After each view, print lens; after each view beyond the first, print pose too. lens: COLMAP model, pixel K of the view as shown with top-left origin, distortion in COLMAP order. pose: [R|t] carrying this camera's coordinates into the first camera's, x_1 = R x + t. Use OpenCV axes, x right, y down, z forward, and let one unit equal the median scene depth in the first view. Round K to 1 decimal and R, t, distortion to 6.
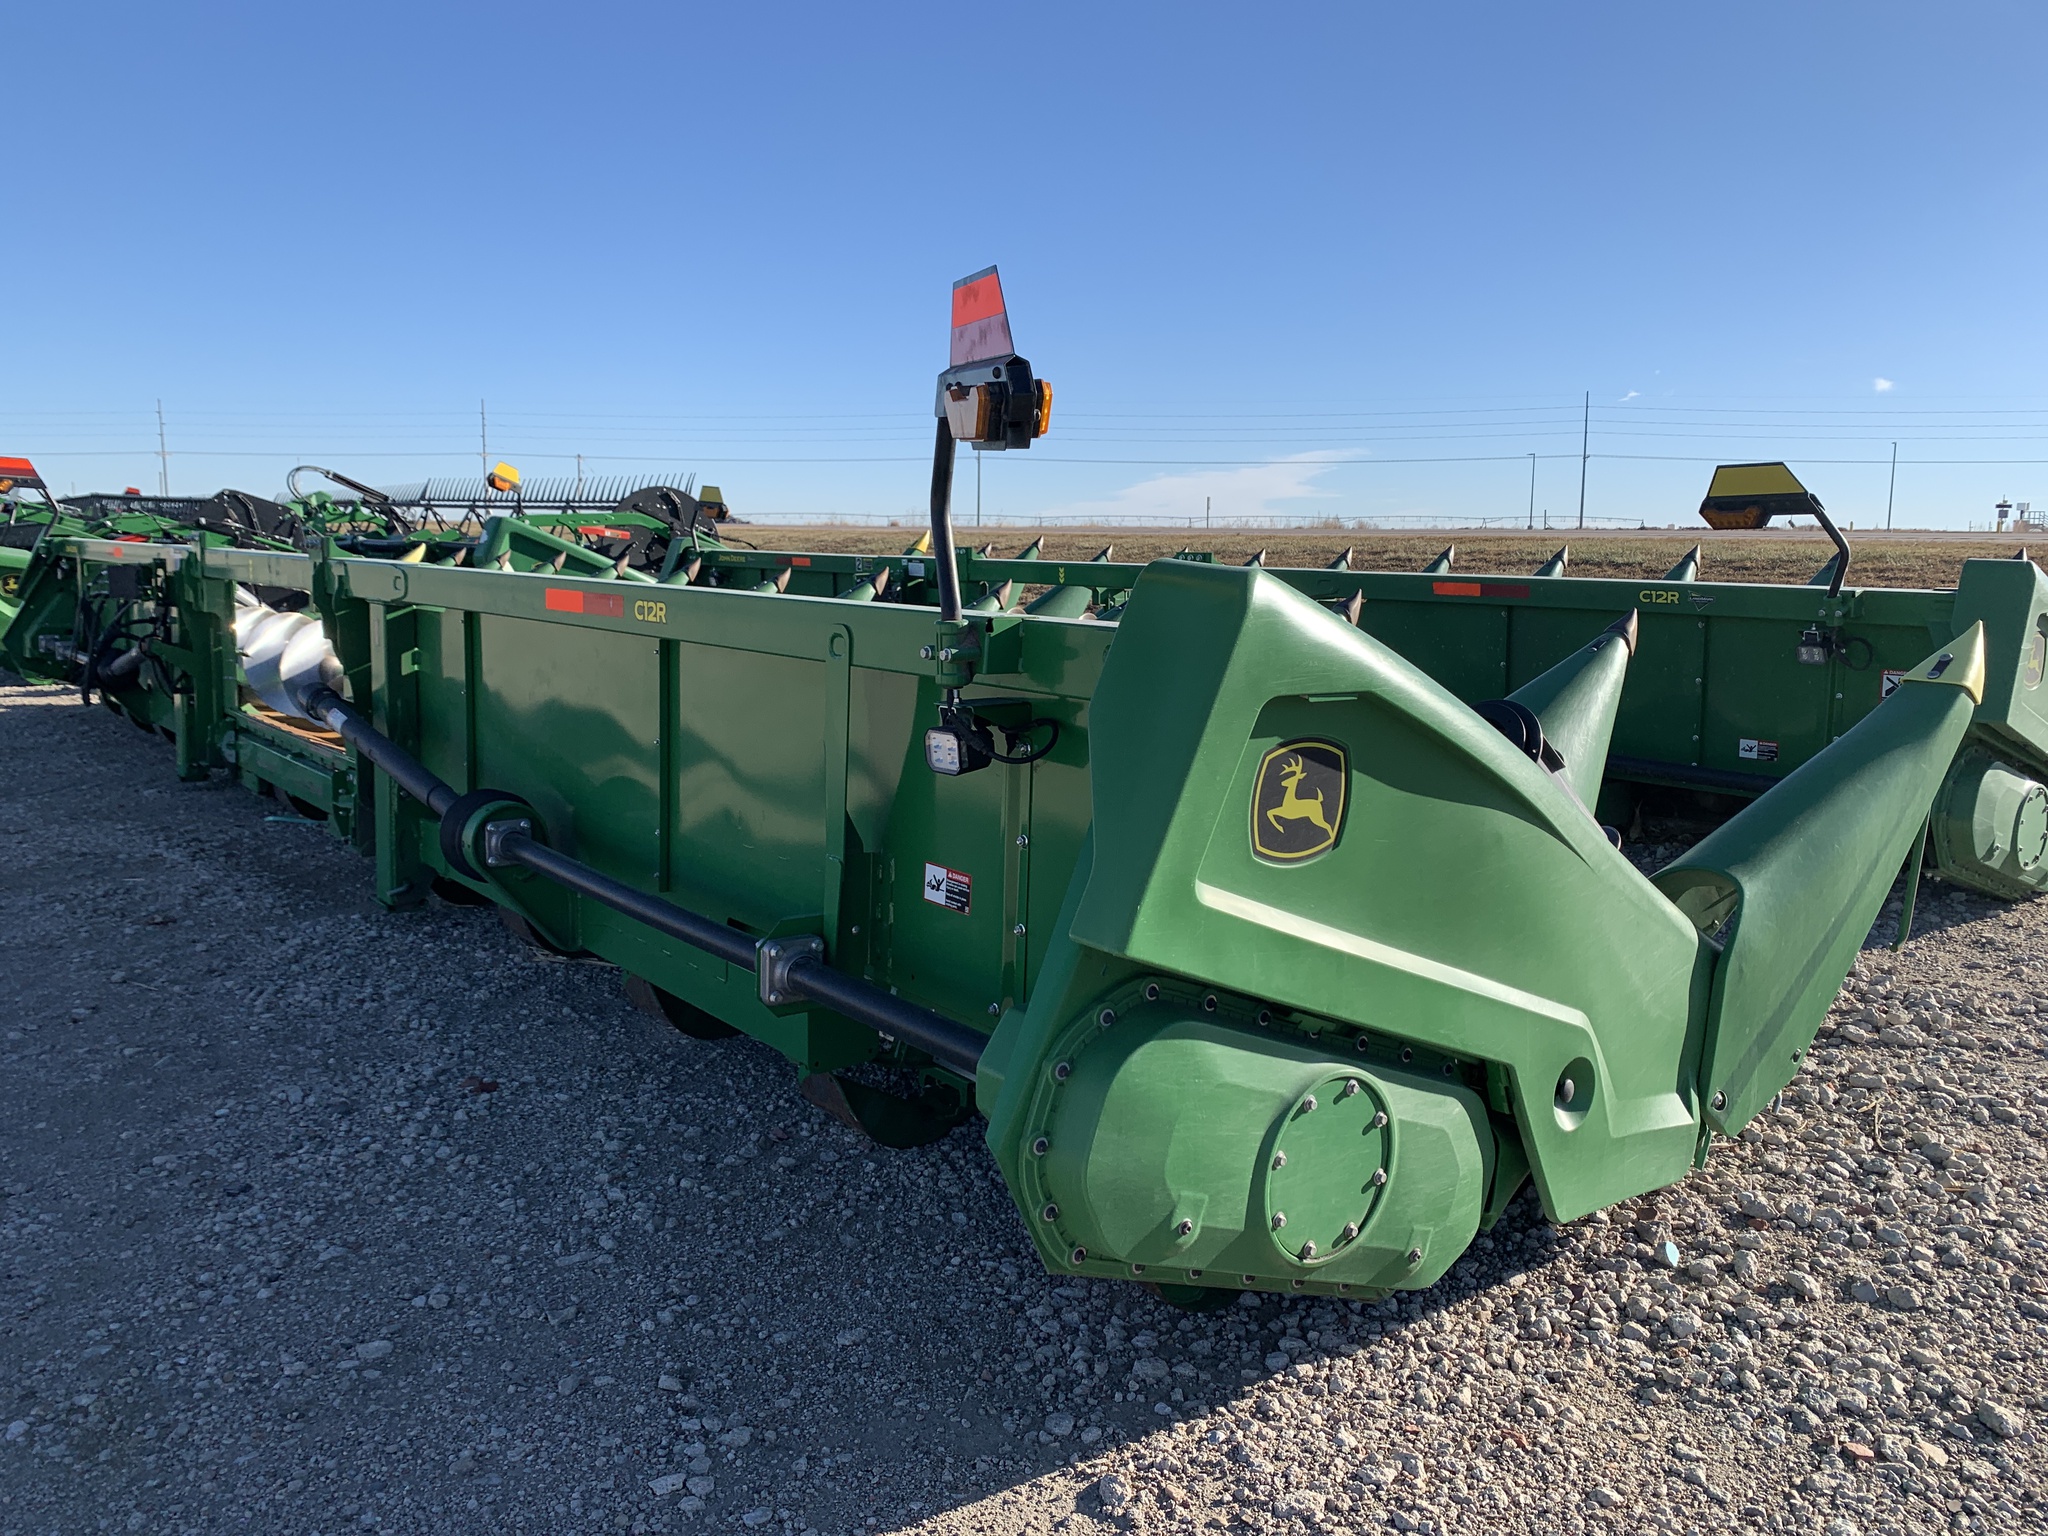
lens RADIAL K [[1534.1, 0, 1024.0], [0, 1534.1, 768.0], [0, 0, 1]] dist [0.073201, -0.088644]
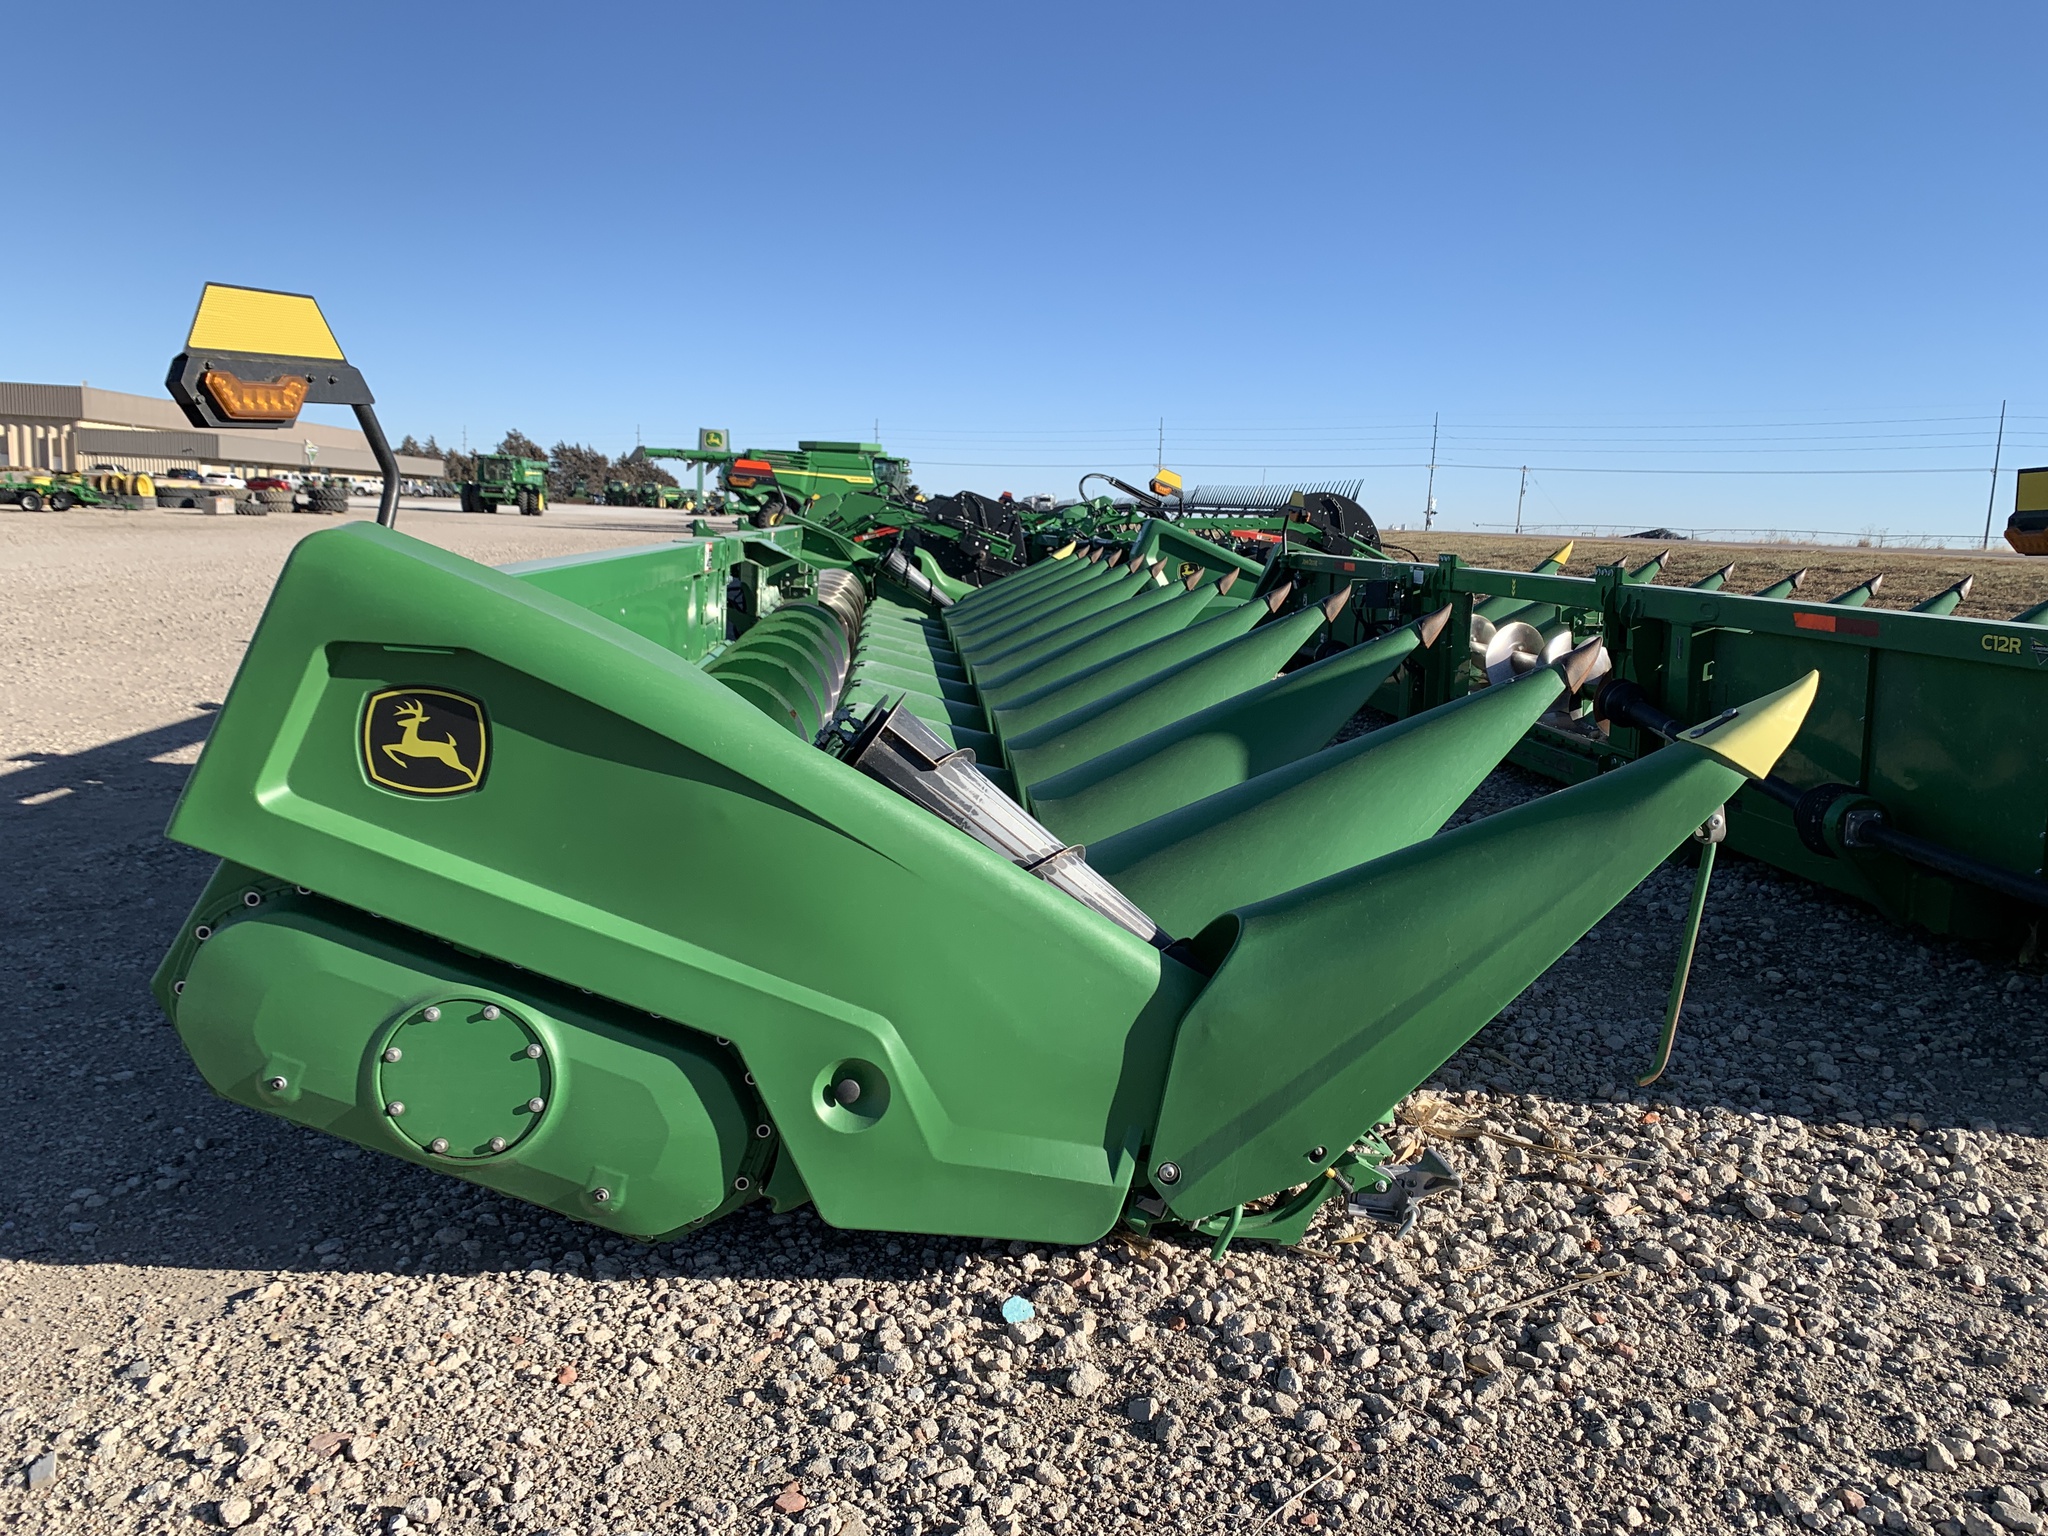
lens RADIAL K [[1534.1, 0, 1024.0], [0, 1534.1, 768.0], [0, 0, 1]] dist [0.073201, -0.088644]
pose [[0.828871, 0.113600, -0.547785, 1.032444], [-0.117667, 0.992664, 0.027813, -0.037712], [0.546926, 0.041403, 0.836157, 0.260601]]
